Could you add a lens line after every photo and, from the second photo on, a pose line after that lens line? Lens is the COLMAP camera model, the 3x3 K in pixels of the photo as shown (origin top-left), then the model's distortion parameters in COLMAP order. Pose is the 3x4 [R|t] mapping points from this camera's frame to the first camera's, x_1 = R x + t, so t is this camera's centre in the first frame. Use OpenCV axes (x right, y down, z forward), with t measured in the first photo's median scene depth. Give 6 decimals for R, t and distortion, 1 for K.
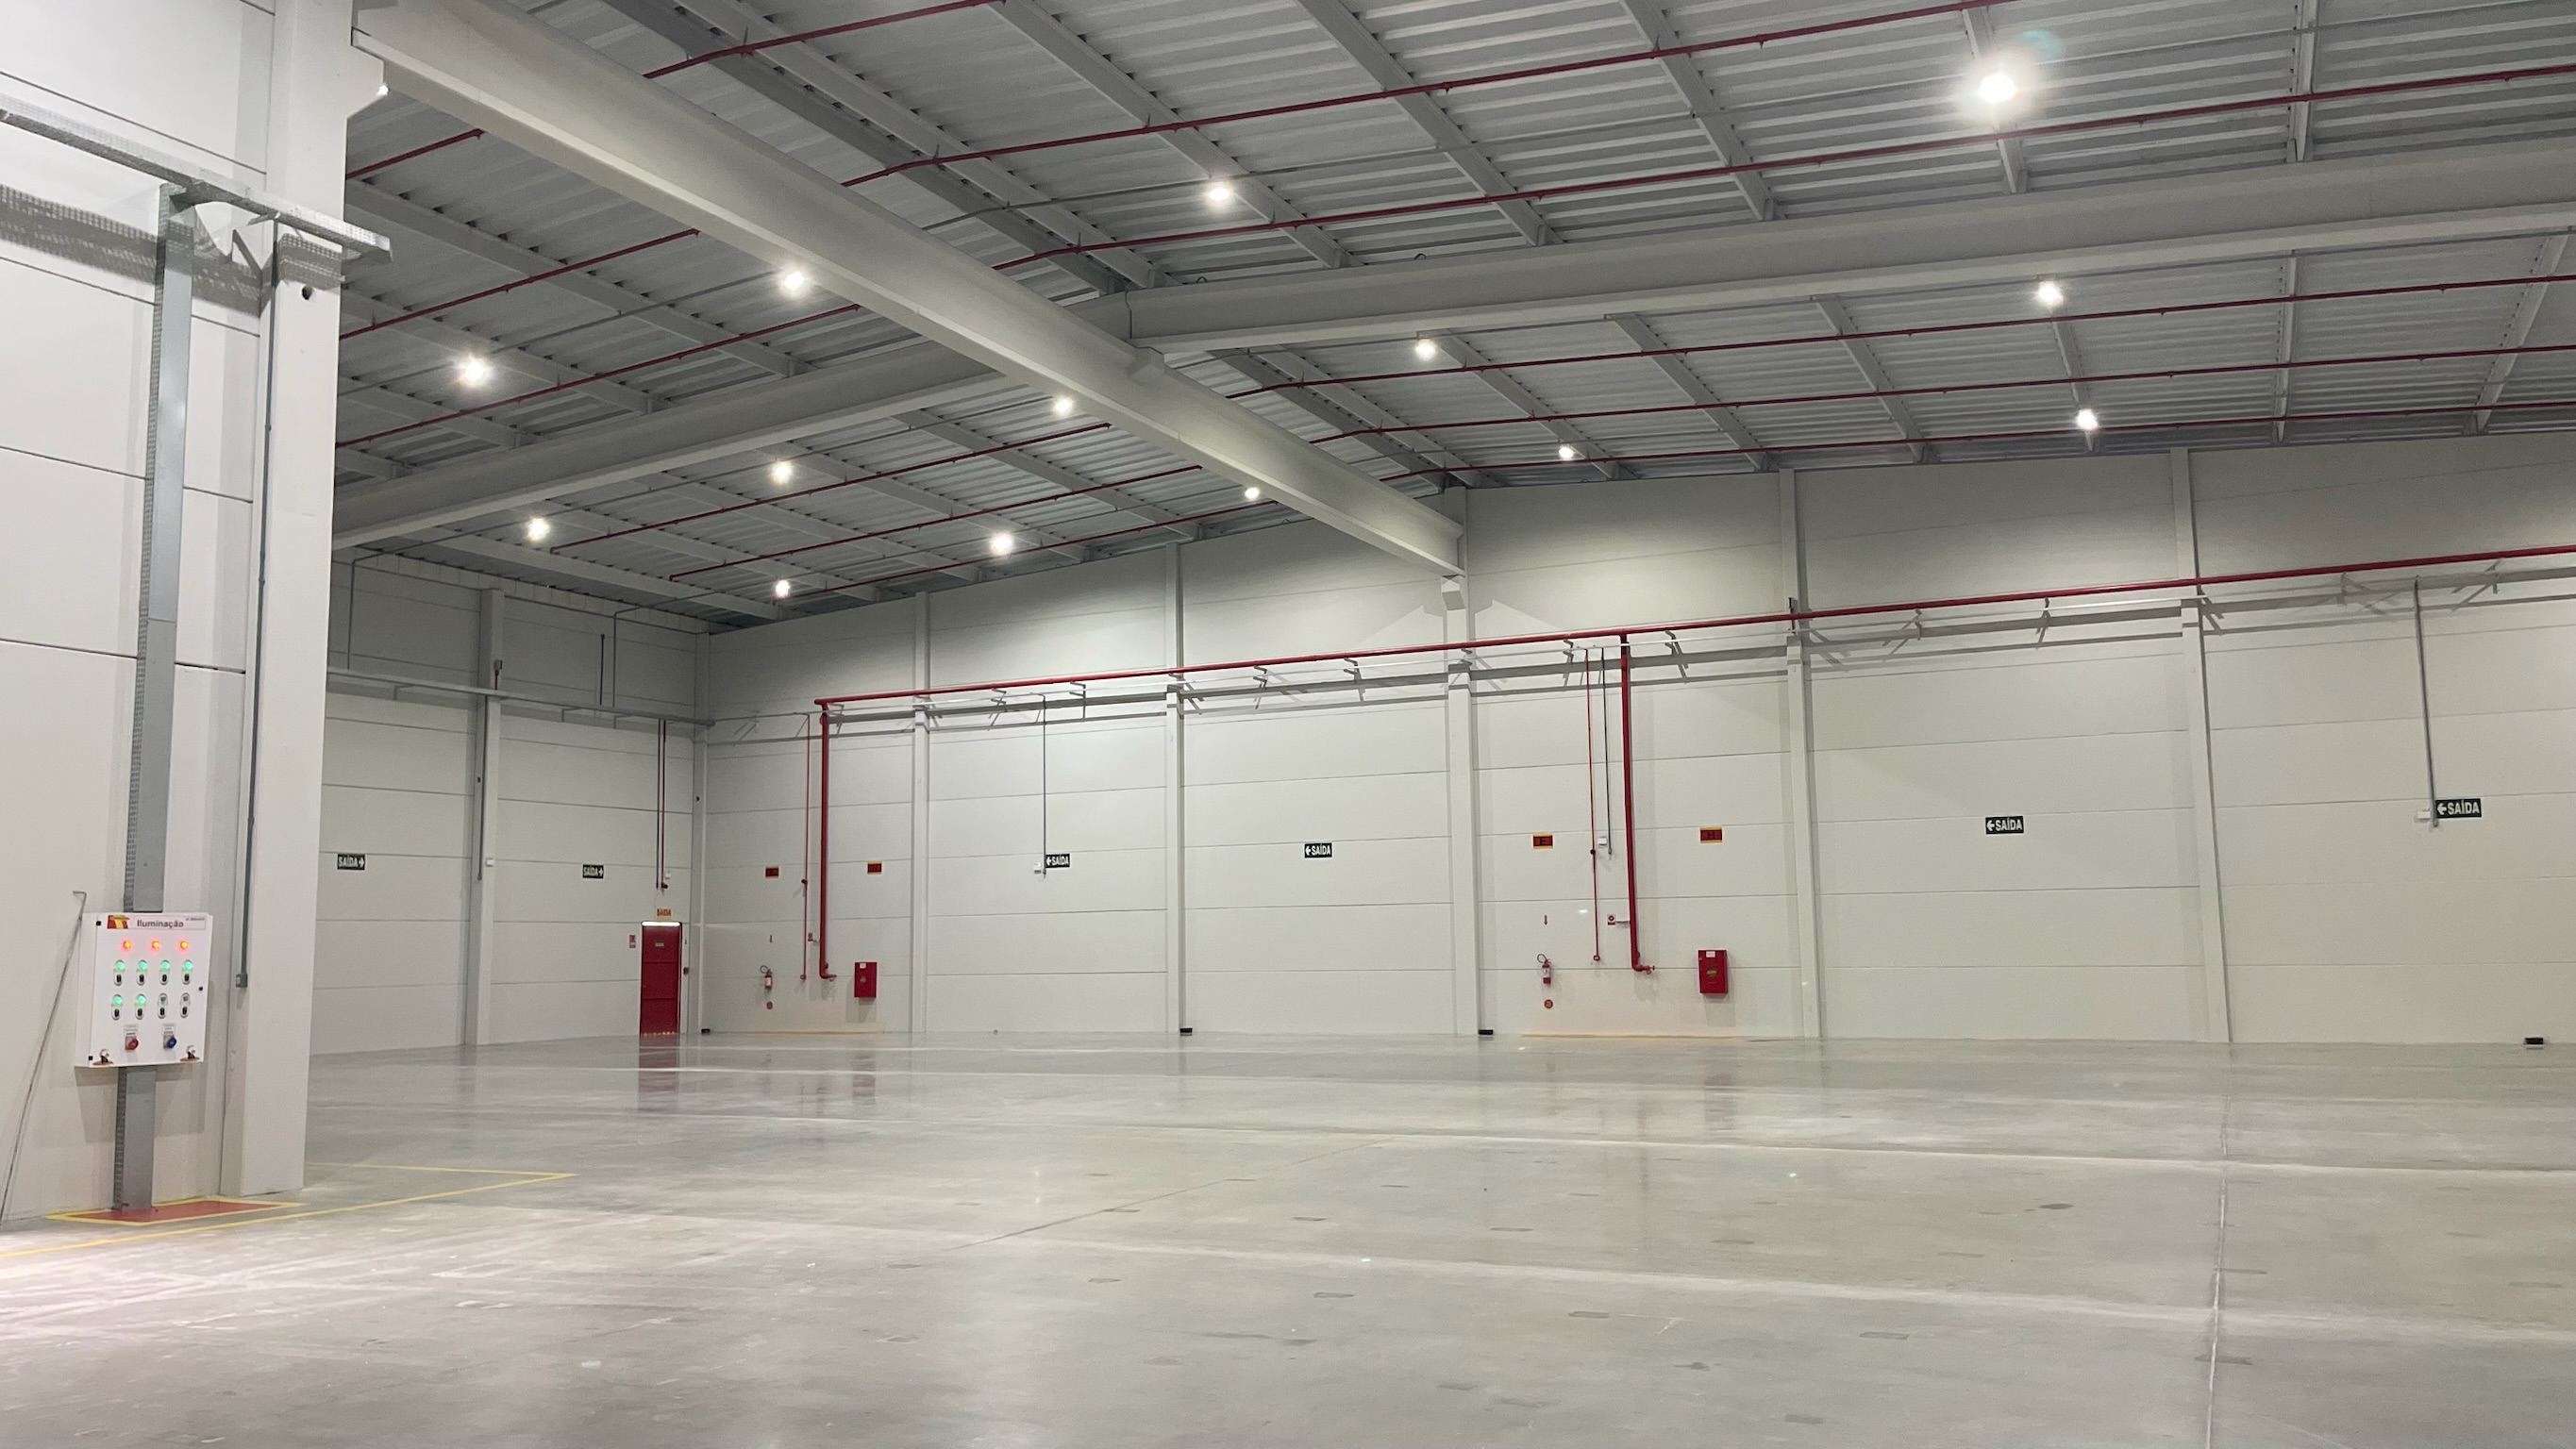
lens RADIAL K [[1952.8, 0, 1288.0], [0, 1952.8, 724.5], [0, 0, 1]] dist [-0.002357, -0.001239]
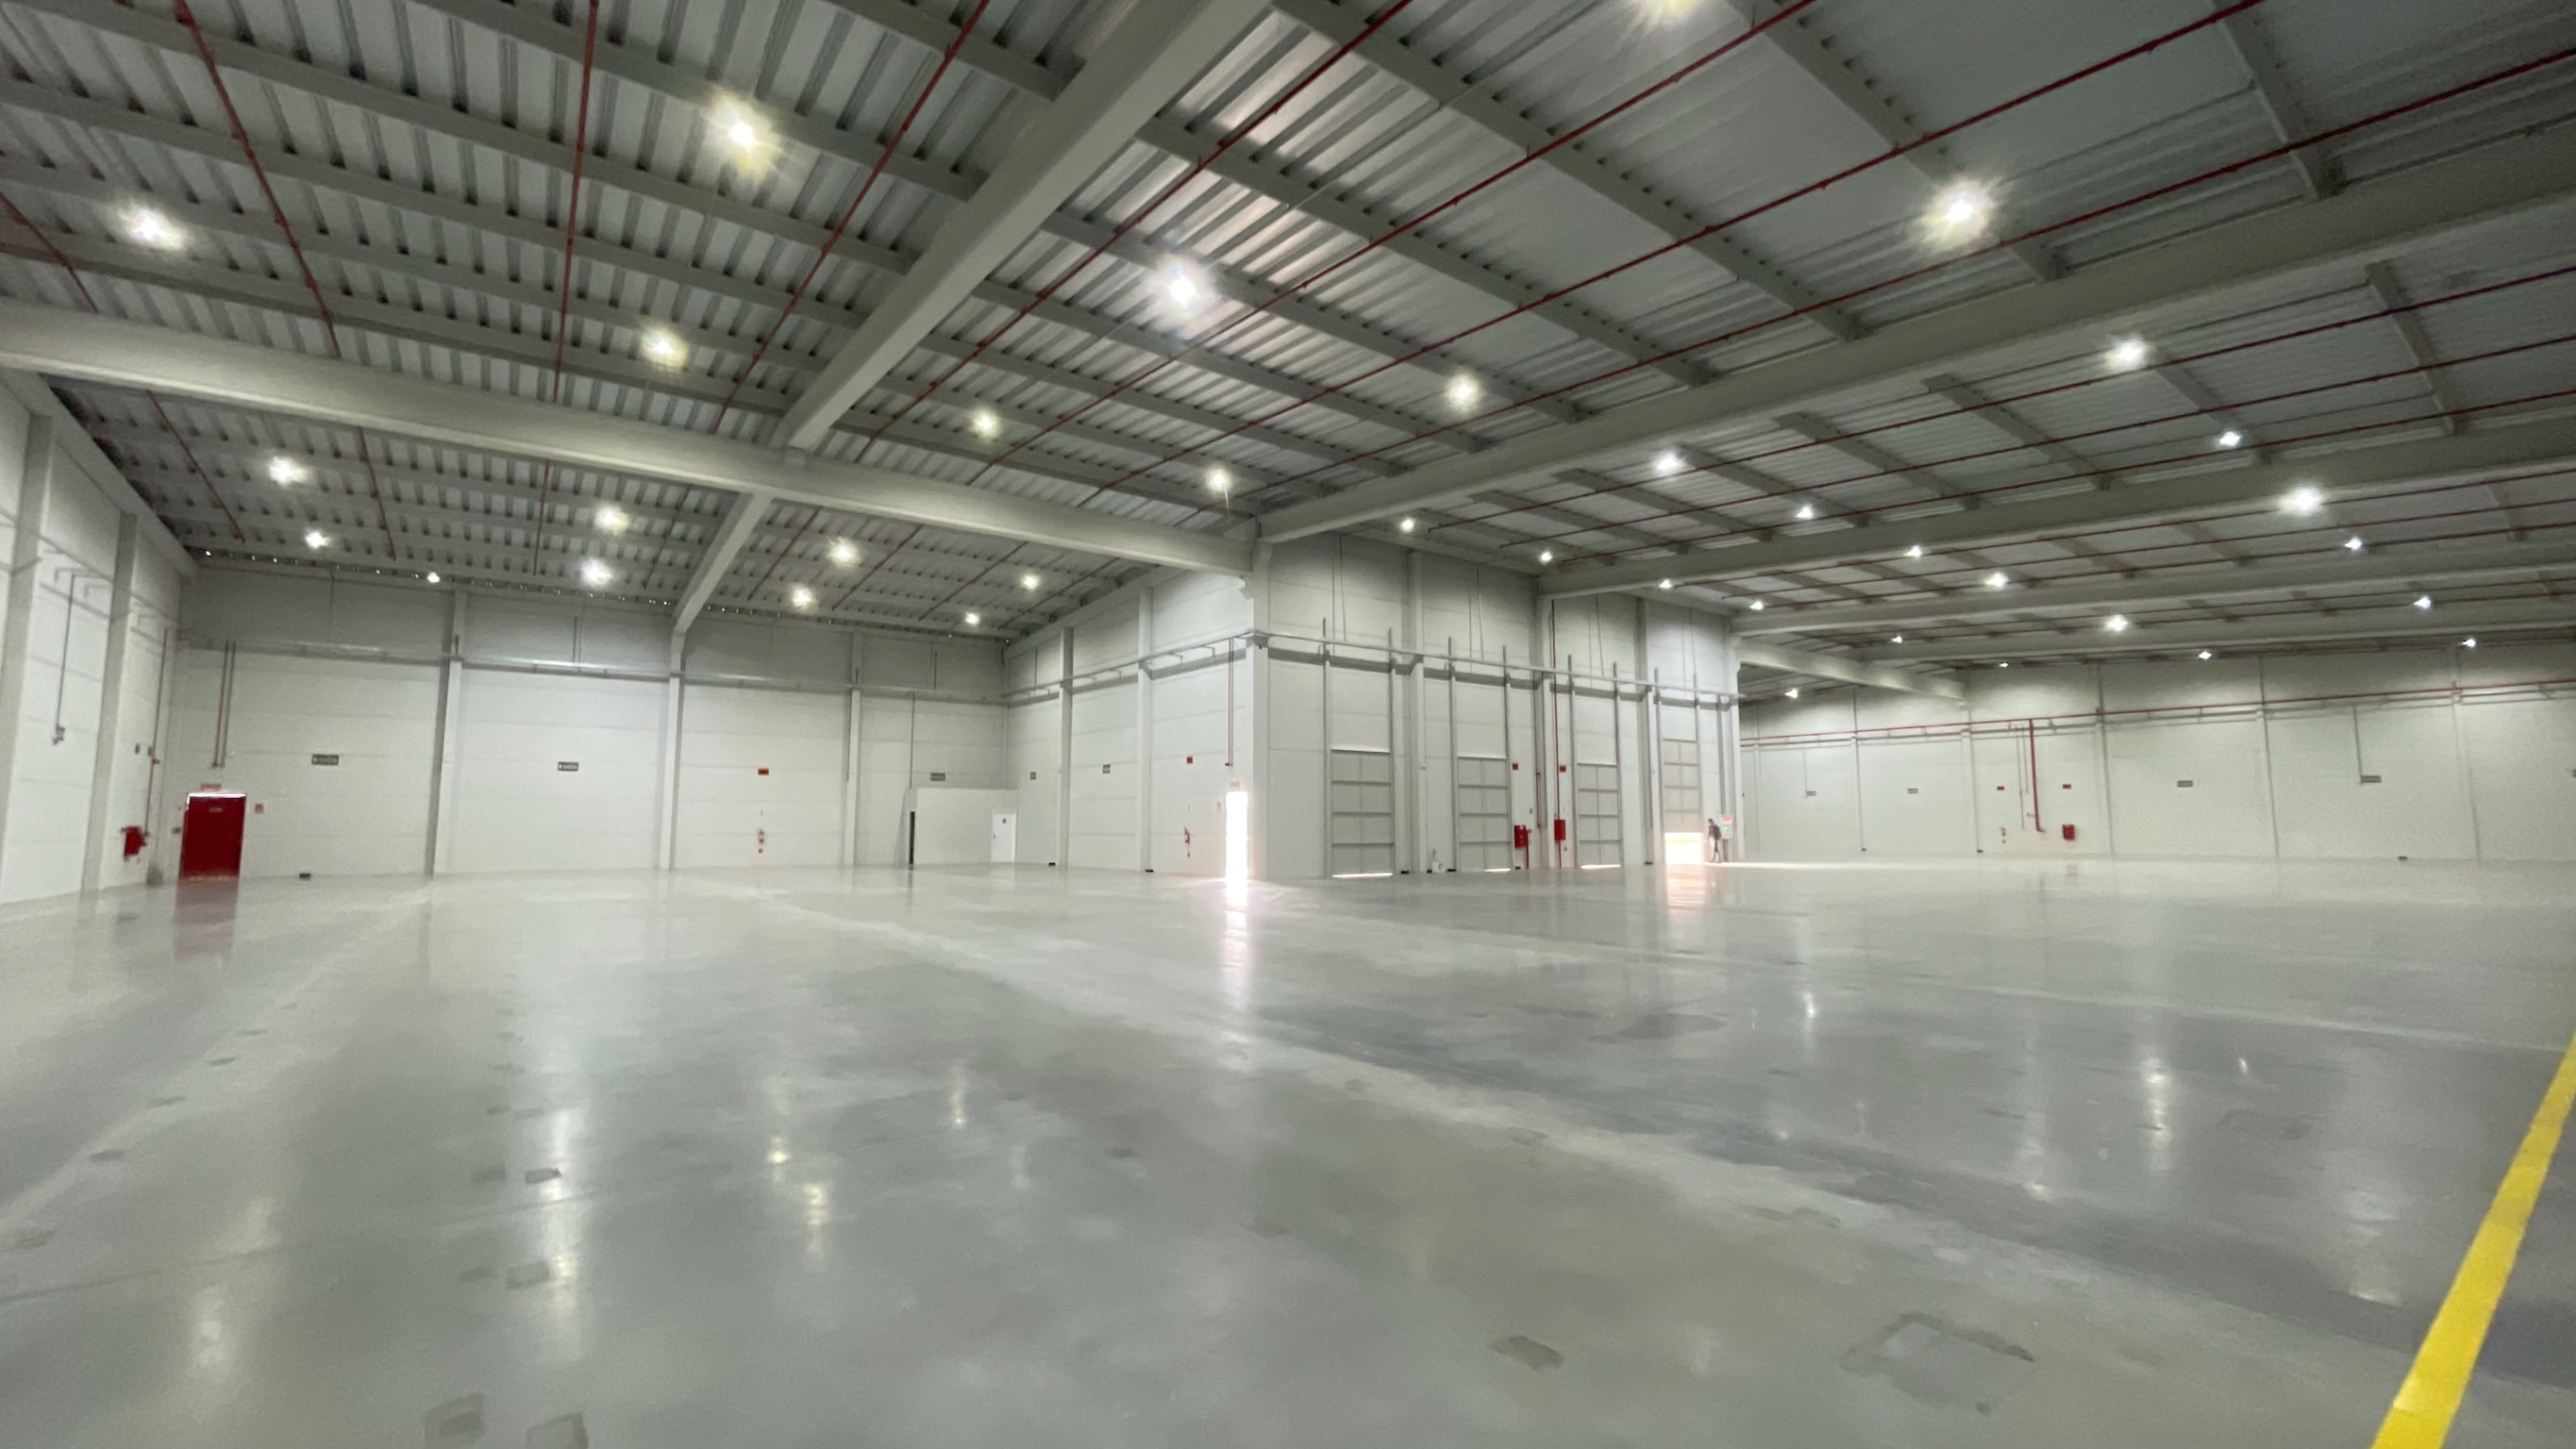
lens RADIAL K [[1033.3, 0, 1288.0], [0, 1033.3, 724.5], [0, 0, 1]] dist [-0.000274, 0.000172]
pose [[0.883319, -0.033977, -0.467540, -0.094634], [0.043394, 0.999014, 0.009384, -0.103427], [0.466760, -0.028578, 0.883922, -0.944021]]
